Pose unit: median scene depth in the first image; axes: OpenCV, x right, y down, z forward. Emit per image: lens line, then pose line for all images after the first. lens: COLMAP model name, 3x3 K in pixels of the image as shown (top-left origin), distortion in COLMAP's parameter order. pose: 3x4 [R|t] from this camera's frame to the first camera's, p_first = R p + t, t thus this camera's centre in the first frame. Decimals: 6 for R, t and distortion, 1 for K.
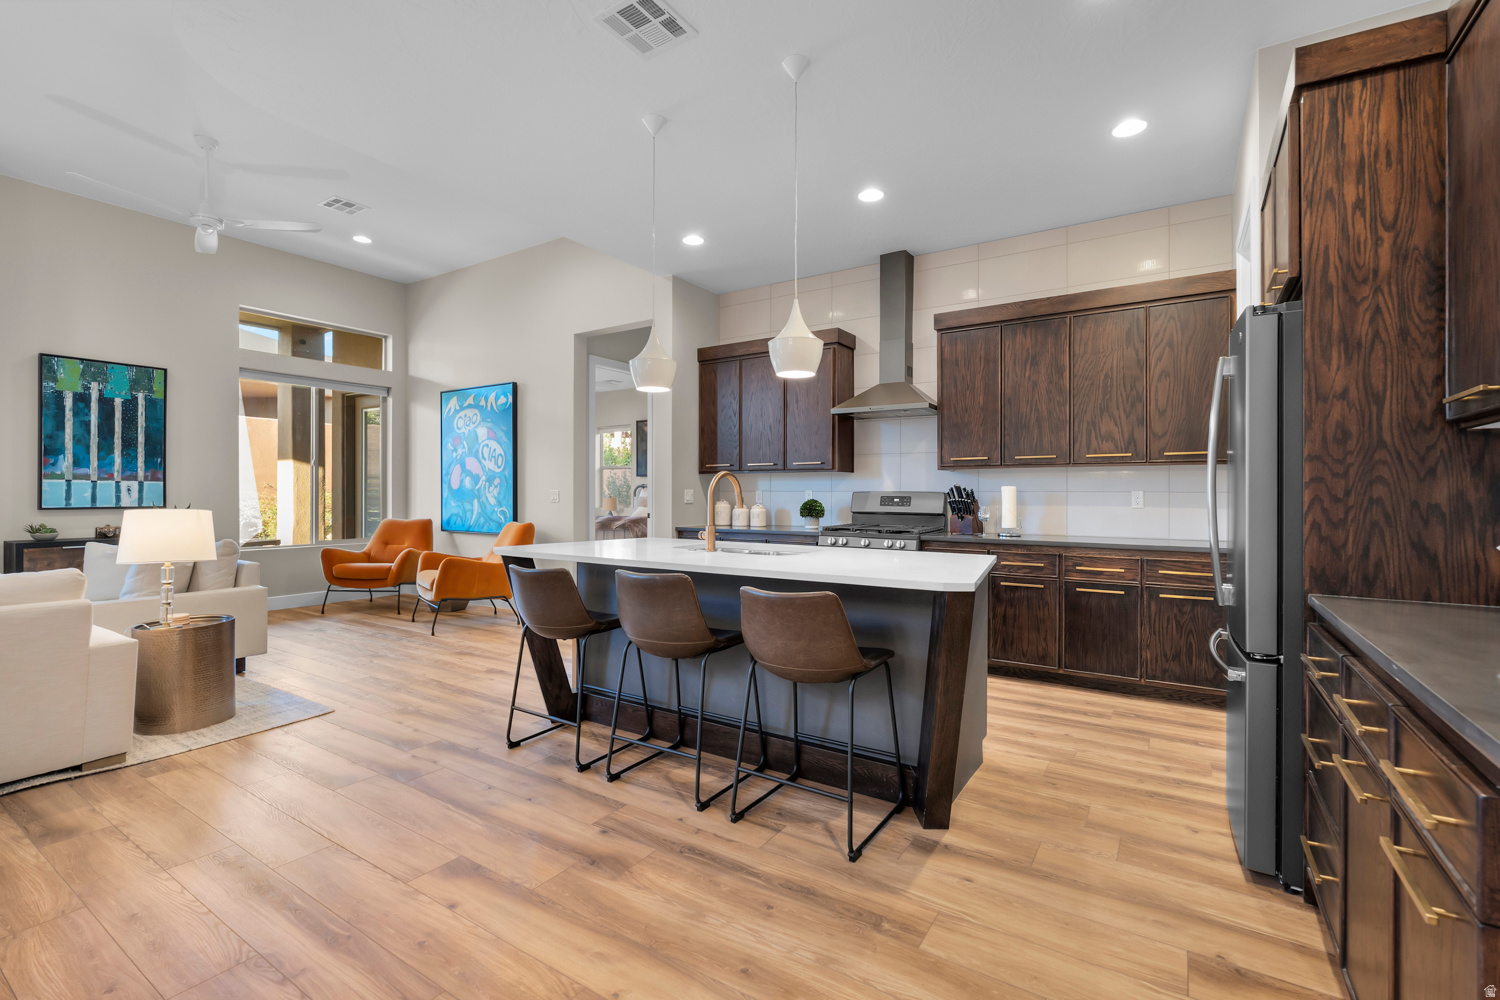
lens RADIAL K [[668.9, 0, 750.0], [0, 668.9, 500.0], [0, 0, 1]] dist [-0.010811, 0.000241]
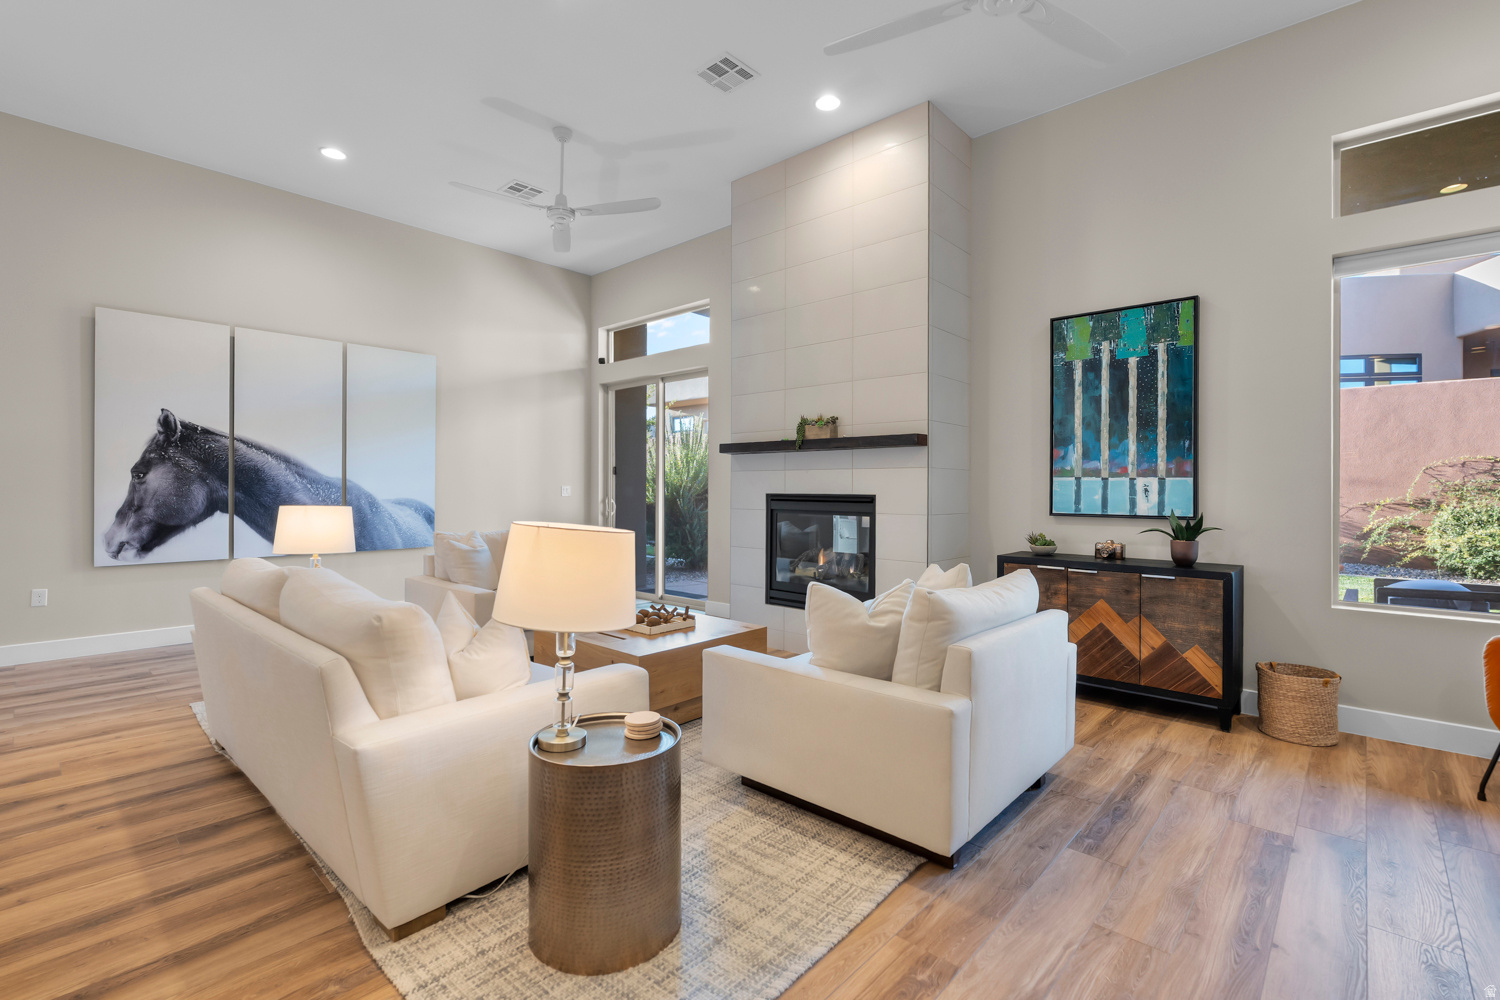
lens RADIAL K [[668.9, 0, 750.0], [0, 668.9, 500.0], [0, 0, 1]] dist [-0.010811, 0.000241]
pose [[-0.153486, 0.011396, -0.988085, -0.210433], [-0.017130, 0.999753, 0.014192, -0.008608], [0.988002, 0.019104, -0.153253, 0.729709]]
